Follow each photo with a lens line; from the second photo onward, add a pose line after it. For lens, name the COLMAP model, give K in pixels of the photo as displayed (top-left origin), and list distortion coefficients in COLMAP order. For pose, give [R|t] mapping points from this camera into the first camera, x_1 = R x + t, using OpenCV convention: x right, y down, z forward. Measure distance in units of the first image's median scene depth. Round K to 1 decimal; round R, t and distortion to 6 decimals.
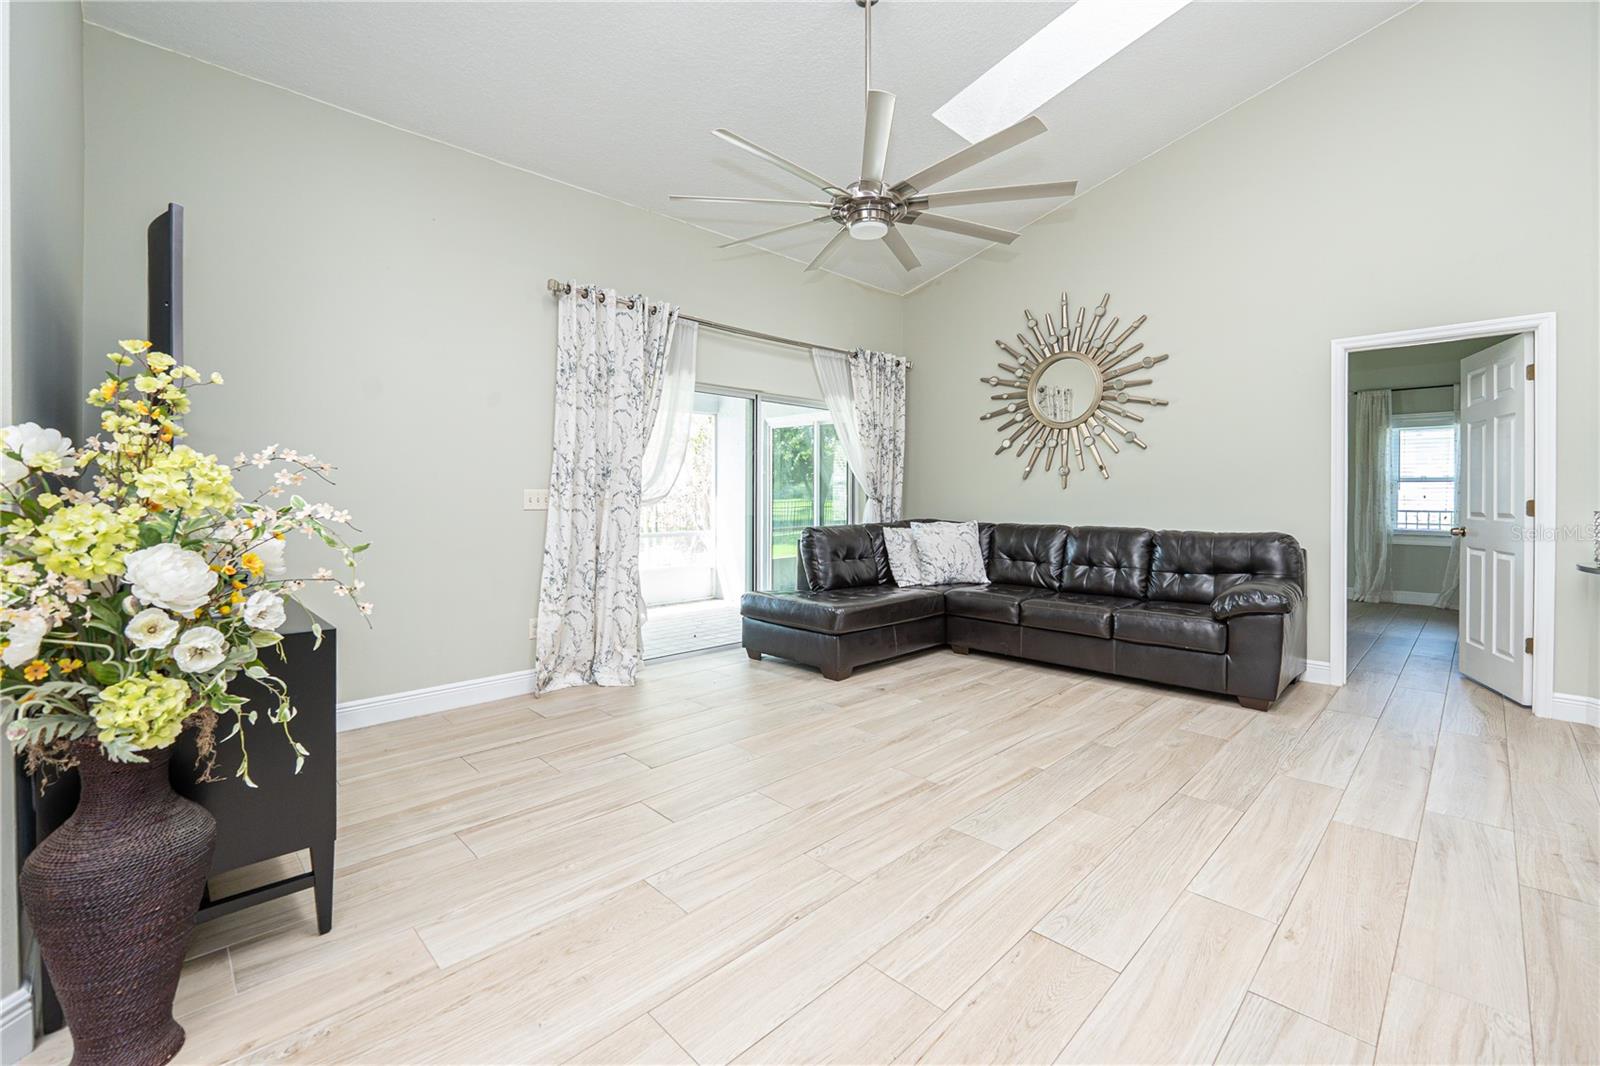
lens RADIAL K [[684.3, 0, 817.1], [0, 684.3, 488.1], [0, 0, 1]] dist [-0.011440, -0.000036]
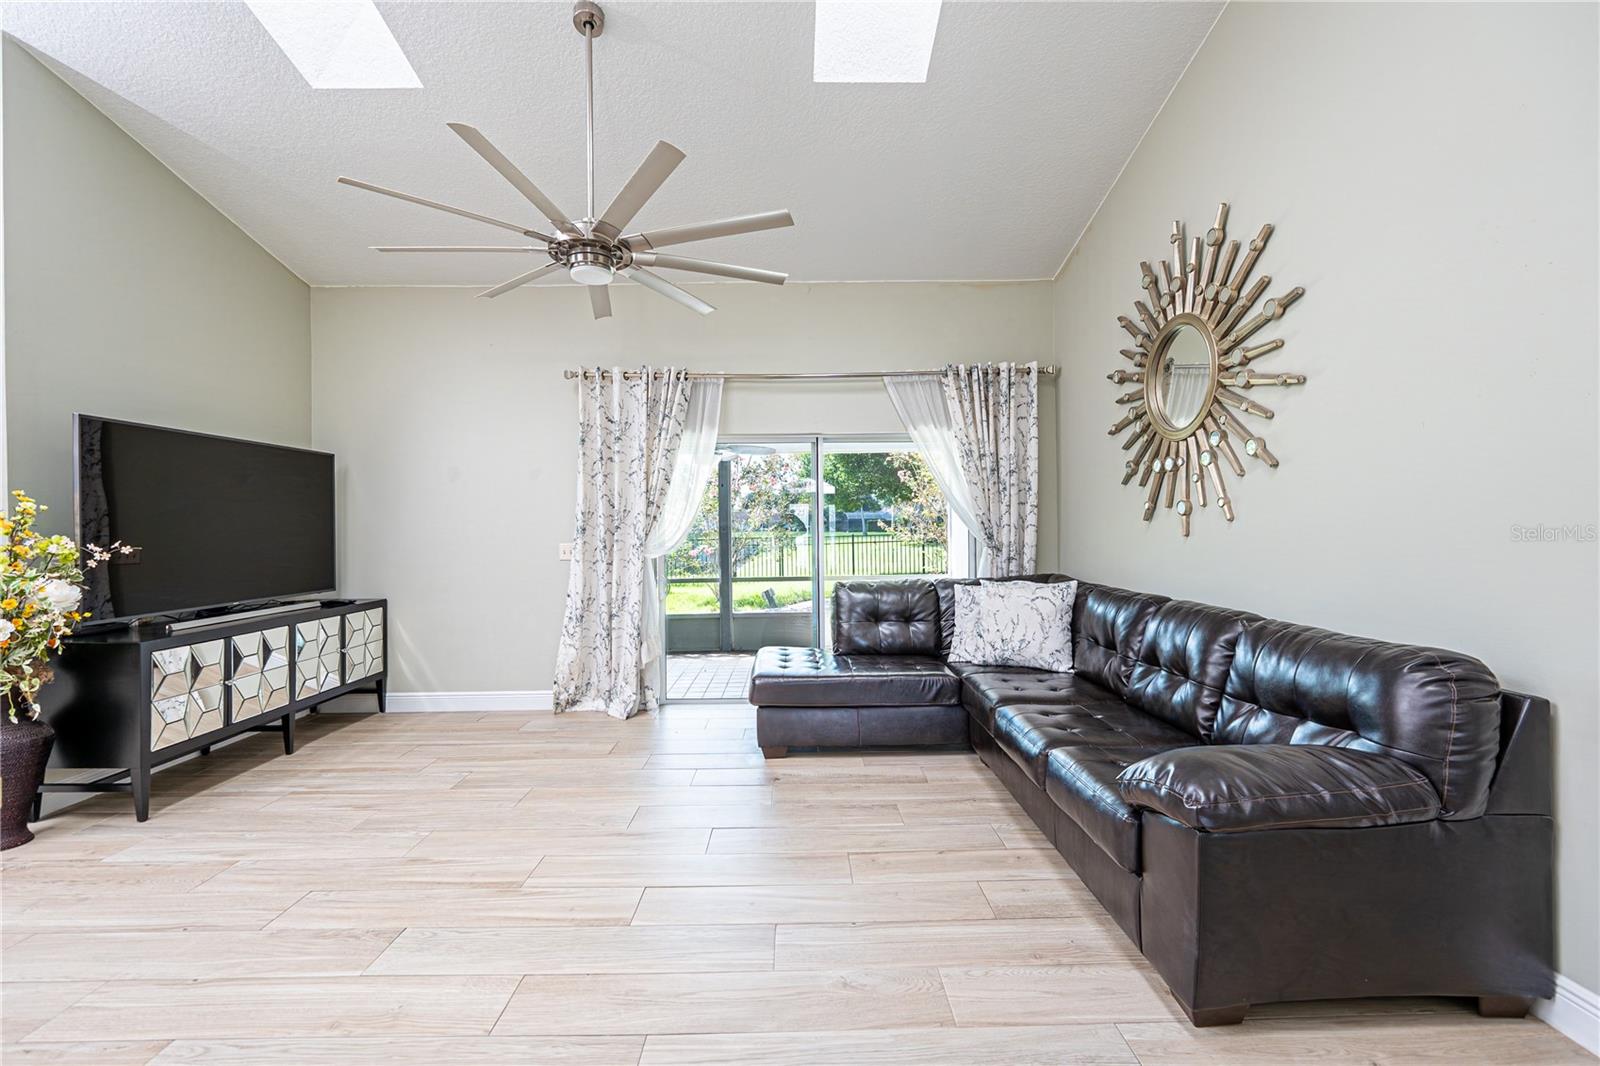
lens RADIAL K [[674.4, 0, 807.1], [0, 674.4, 516.1], [0, 0, 1]] dist [-0.011491, 0.000480]
pose [[0.711695, -0.021662, -0.702155, 0.719070], [0.022132, 0.999720, -0.008408, -0.026792], [0.702140, -0.009556, 0.711975, 0.429072]]
